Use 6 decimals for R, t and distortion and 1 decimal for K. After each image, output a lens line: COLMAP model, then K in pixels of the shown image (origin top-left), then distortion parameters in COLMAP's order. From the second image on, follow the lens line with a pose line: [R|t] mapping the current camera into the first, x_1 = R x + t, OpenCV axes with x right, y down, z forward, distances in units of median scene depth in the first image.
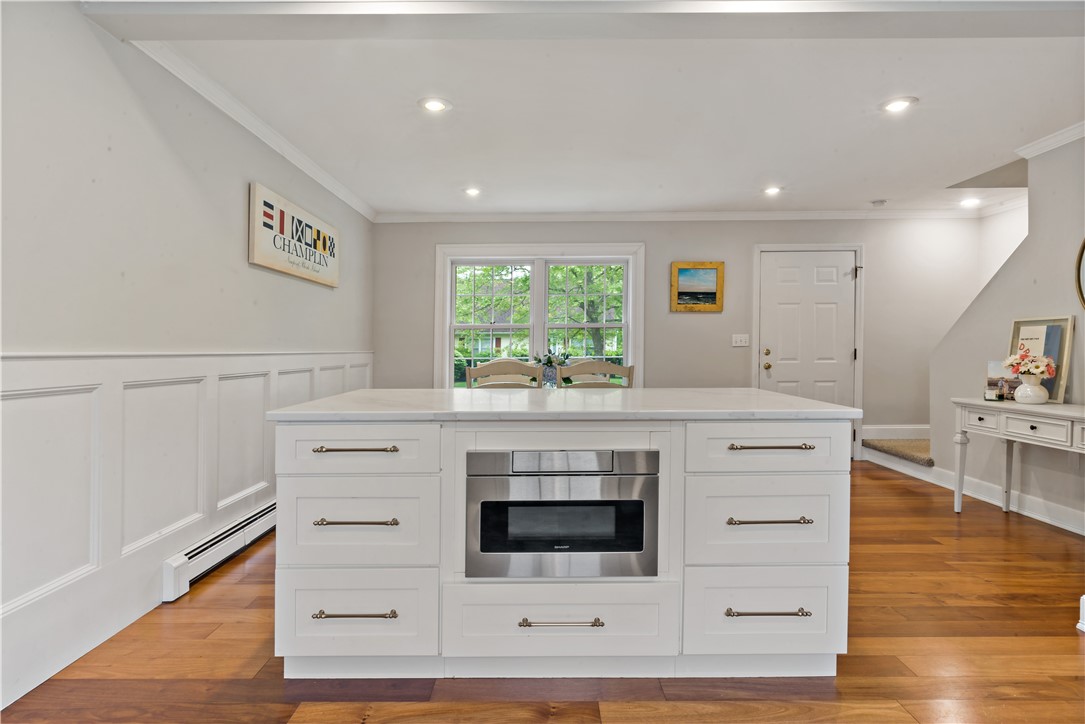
lens RADIAL K [[567.7, 0, 542.5], [0, 567.7, 362.0], [0, 0, 1]] dist [-0.003522, -0.000829]
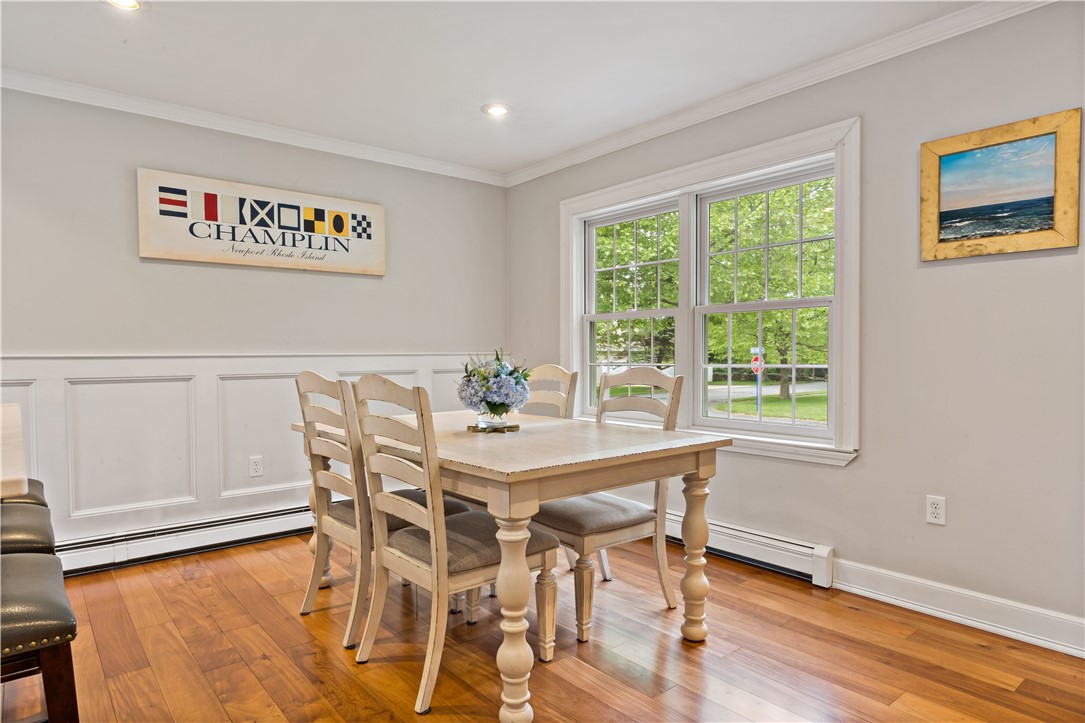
lens RADIAL K [[644.7, 0, 542.5], [0, 644.7, 361.5], [0, 0, 1]] dist [-0.001280, -0.000618]
pose [[0.634508, 0.015459, -0.772762, 0.493317], [-0.021726, 0.999762, 0.002161, -0.012949], [0.772611, 0.015418, 0.634693, 0.571634]]
